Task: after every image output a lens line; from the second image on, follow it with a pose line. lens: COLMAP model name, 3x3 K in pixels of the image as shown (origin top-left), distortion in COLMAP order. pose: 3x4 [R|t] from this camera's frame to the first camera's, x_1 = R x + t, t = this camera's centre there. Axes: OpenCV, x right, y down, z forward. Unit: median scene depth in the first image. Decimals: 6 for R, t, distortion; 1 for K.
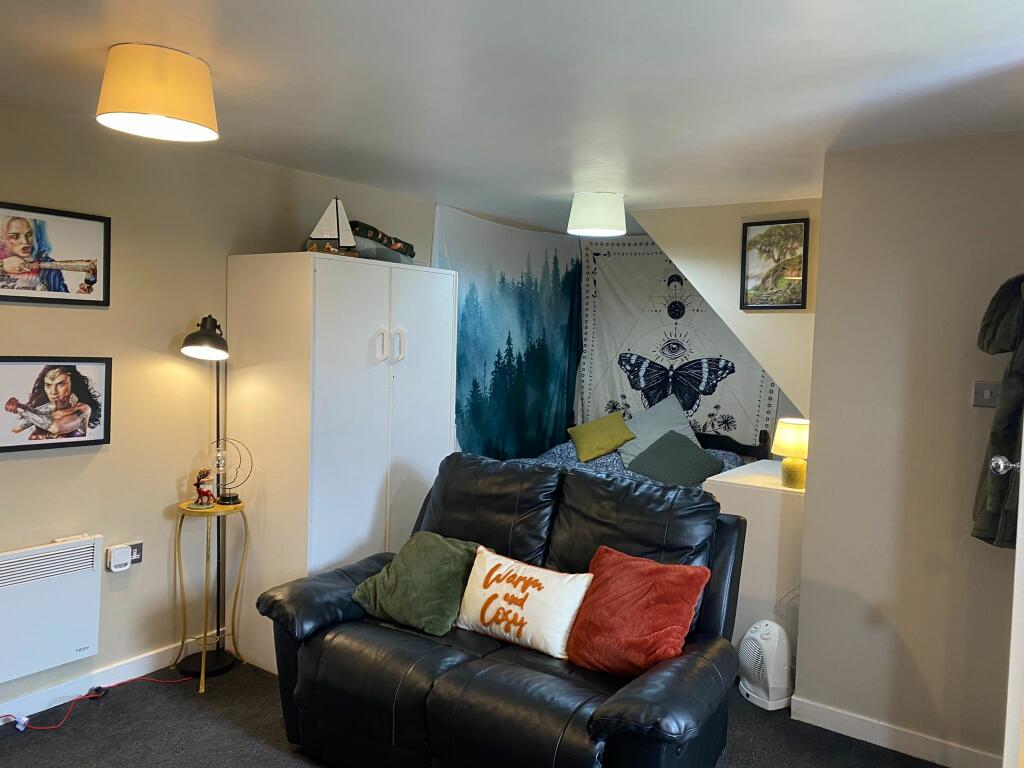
lens RADIAL K [[760.6, 0, 488.3], [0, 760.6, 394.0], [0, 0, 1]] dist [-0.001559, -0.025857]
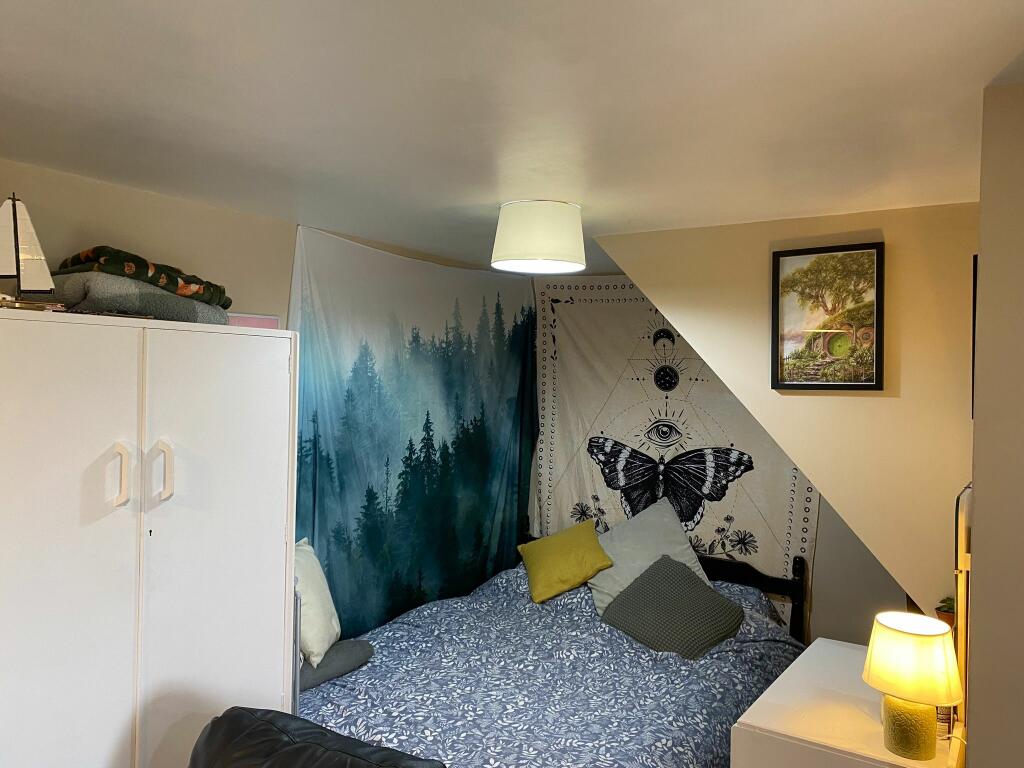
lens RADIAL K [[760.6, 0, 509.1], [0, 760.6, 377.2], [0, 0, 1]] dist [-0.001559, -0.025857]
pose [[0.998941, -0.008056, 0.045309, 0.072676], [0.011617, 0.996815, -0.078892, -0.060447], [-0.044529, 0.079335, 0.995853, 0.317745]]
